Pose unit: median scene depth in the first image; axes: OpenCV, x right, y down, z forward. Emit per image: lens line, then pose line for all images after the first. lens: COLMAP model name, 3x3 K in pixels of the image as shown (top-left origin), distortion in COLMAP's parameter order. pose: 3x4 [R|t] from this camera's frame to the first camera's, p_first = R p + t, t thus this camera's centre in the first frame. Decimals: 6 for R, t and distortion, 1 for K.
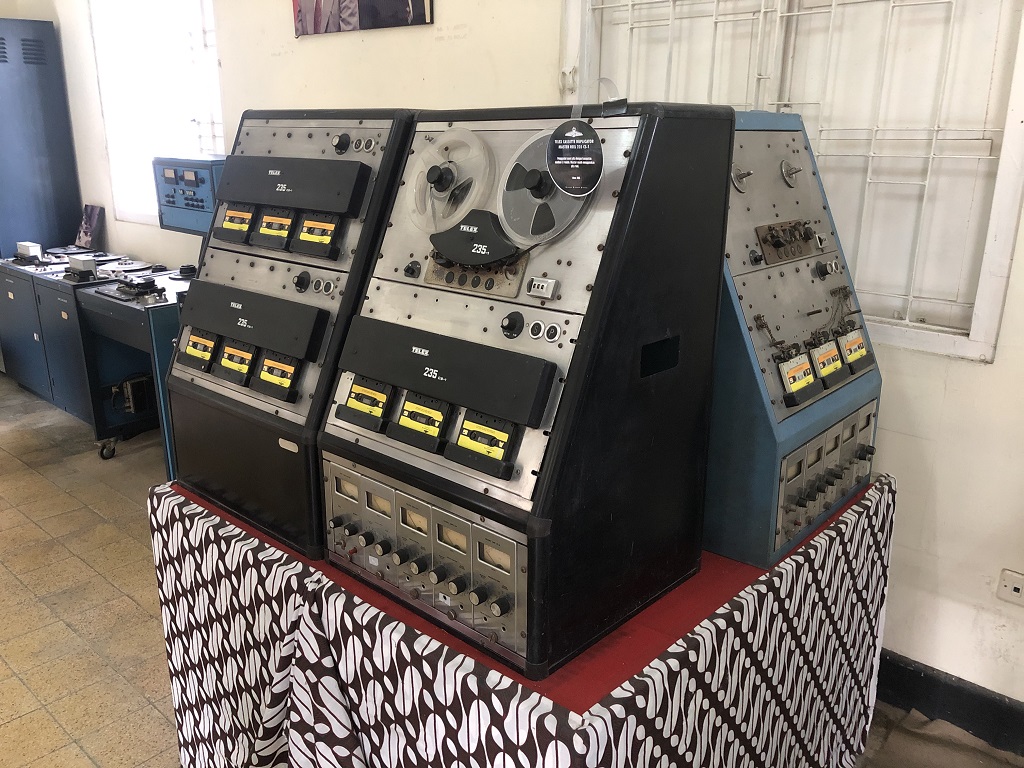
lens RADIAL K [[843.3, 0, 512.6], [0, 843.3, 384.1], [0, 0, 1]] dist [0.012099, 0.014158]
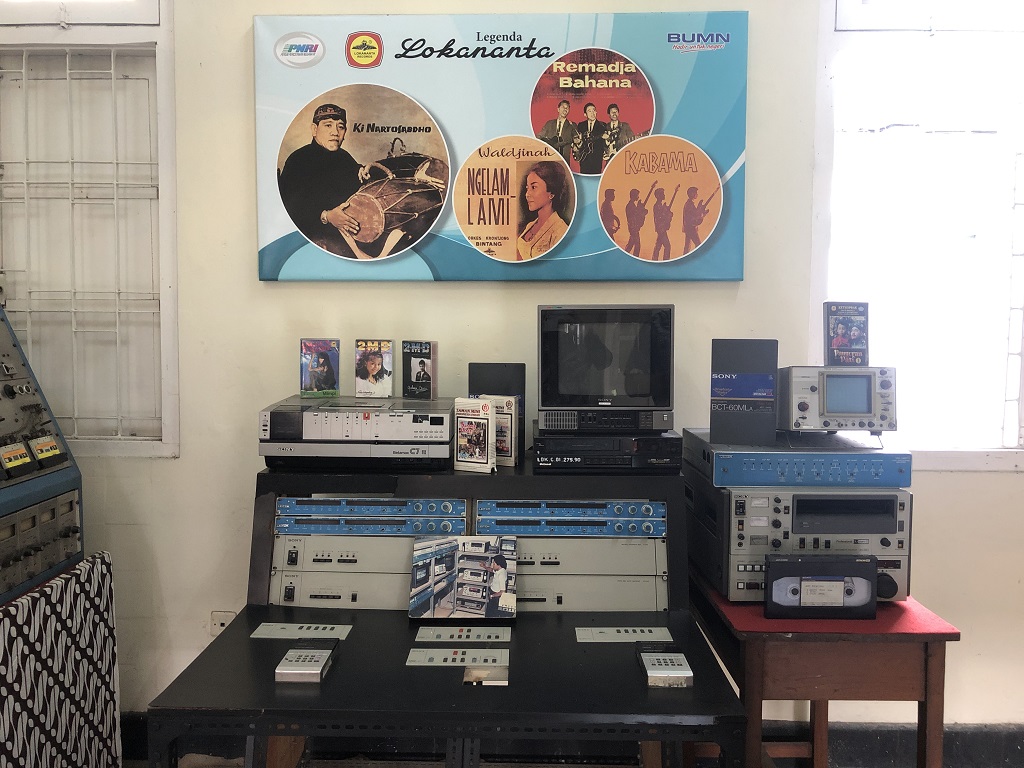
lens RADIAL K [[843.3, 0, 510.0], [0, 843.3, 378.8], [0, 0, 1]] dist [0.012099, 0.014158]
pose [[0.752840, -0.043803, 0.656744, 0.084298], [0.184746, 0.971735, -0.146967, 0.155942], [-0.631744, 0.231974, 0.739654, -0.380028]]
